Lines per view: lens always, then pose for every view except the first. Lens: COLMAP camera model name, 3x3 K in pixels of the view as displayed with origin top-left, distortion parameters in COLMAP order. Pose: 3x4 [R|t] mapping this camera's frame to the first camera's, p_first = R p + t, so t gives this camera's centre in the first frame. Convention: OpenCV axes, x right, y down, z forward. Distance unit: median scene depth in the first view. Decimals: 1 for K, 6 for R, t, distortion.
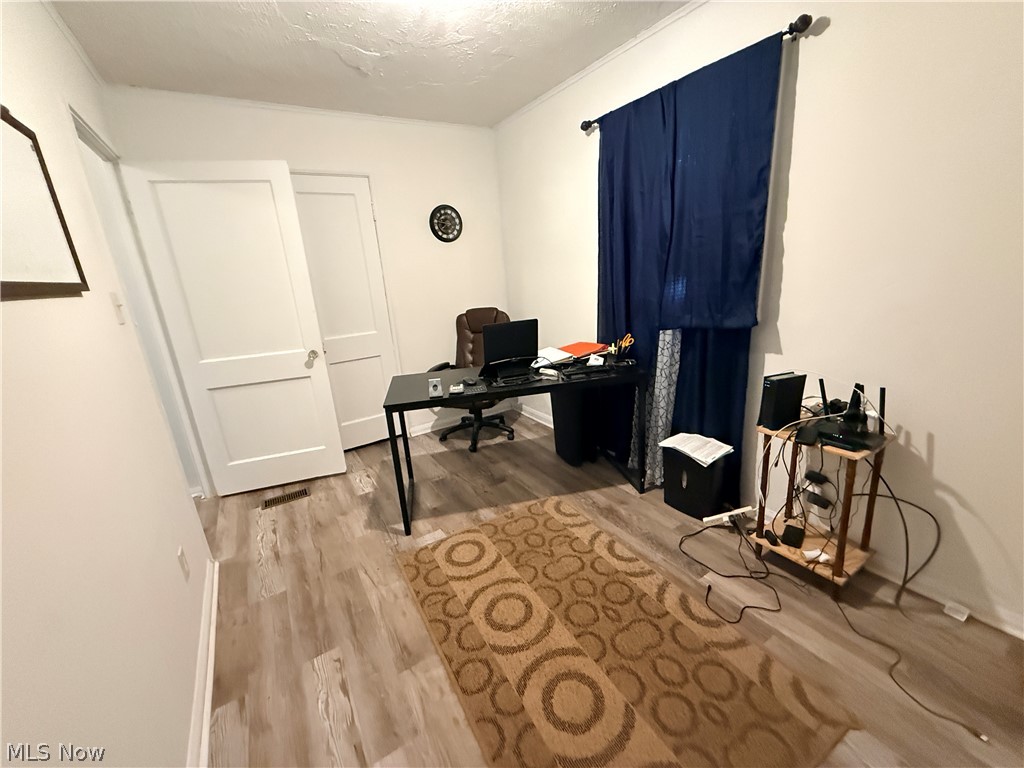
lens RADIAL K [[407.6, 0, 504.4], [0, 407.6, 379.2], [0, 0, 1]] dist [0.001205, -0.000209]
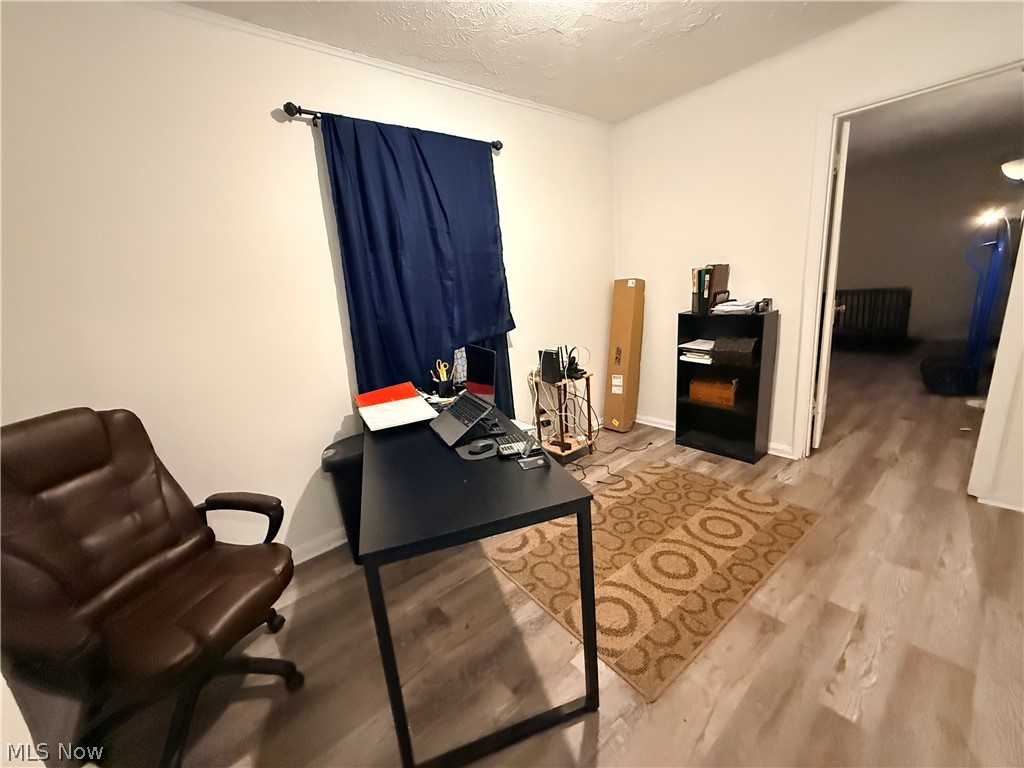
lens RADIAL K [[407.6, 0, 505.1], [0, 407.6, 384.9], [0, 0, 1]] dist [0.001205, -0.000209]
pose [[-0.118850, -0.159832, 0.979964, -0.988010], [0.349819, 0.916936, 0.191978, -0.277272], [-0.929248, 0.365626, -0.053066, 1.341835]]
